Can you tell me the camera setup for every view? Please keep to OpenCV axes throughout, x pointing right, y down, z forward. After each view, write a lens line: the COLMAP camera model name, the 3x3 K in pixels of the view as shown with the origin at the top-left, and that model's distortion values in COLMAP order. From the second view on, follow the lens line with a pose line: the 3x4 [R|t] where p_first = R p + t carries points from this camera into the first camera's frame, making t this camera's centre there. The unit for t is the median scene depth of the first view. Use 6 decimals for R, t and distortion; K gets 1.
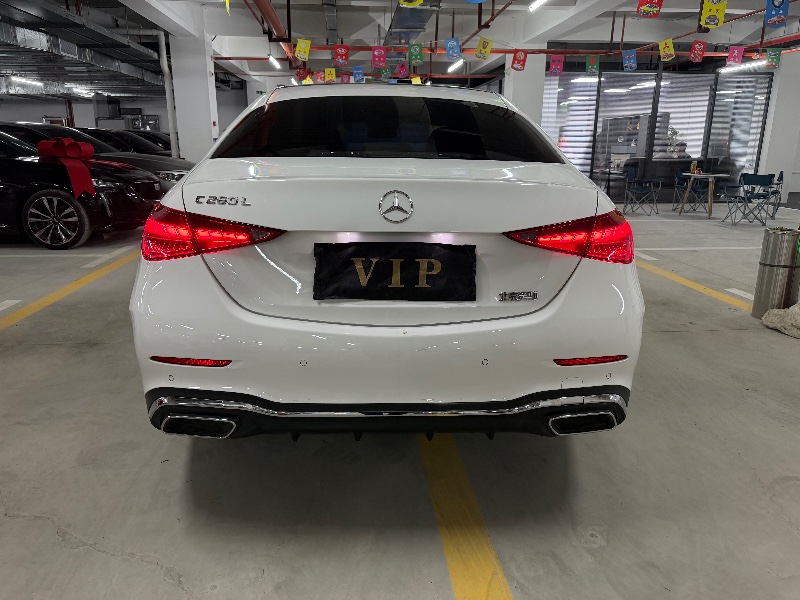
lens RADIAL K [[572.0, 0, 400.0], [0, 572.0, 295.2], [0, 0, 1]] dist [0.004402, -0.005095]
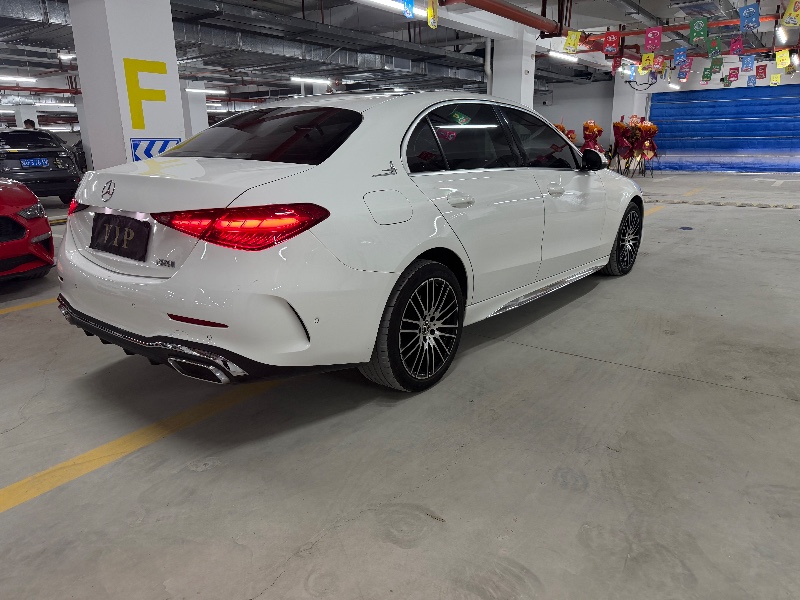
lens RADIAL K [[566.4, 0, 400.0], [0, 566.4, 300.0], [0, 0, 1]] dist [0.037161, -0.040650]
pose [[0.753755, 0.164617, -0.636203, 1.460974], [-0.149956, 0.985660, 0.077375, -0.097108], [0.639818, 0.037080, 0.767632, 0.321074]]
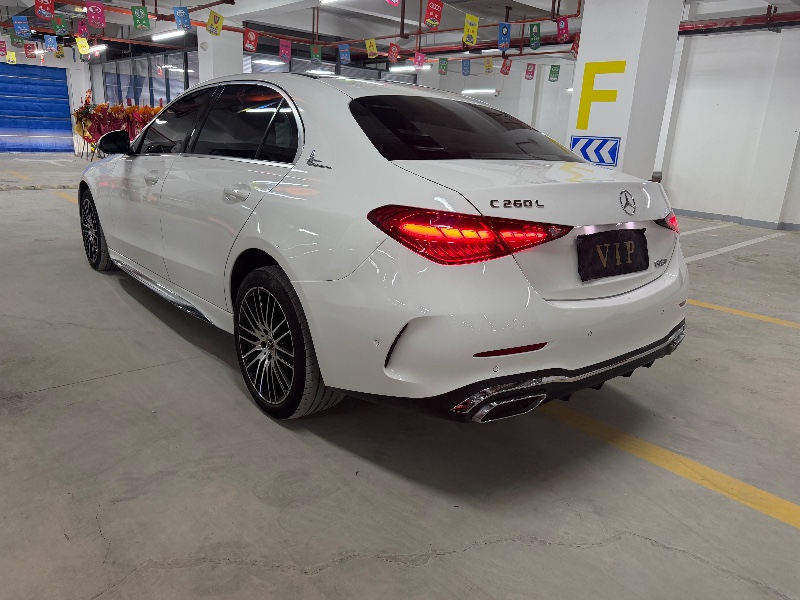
lens RADIAL K [[566.4, 0, 400.0], [0, 566.4, 300.0], [0, 0, 1]] dist [0.037161, -0.040650]
pose [[0.795884, -0.136082, 0.589958, -1.133277], [0.107741, 0.990694, 0.083170, -0.093121], [-0.595786, -0.002631, 0.803139, 0.240465]]
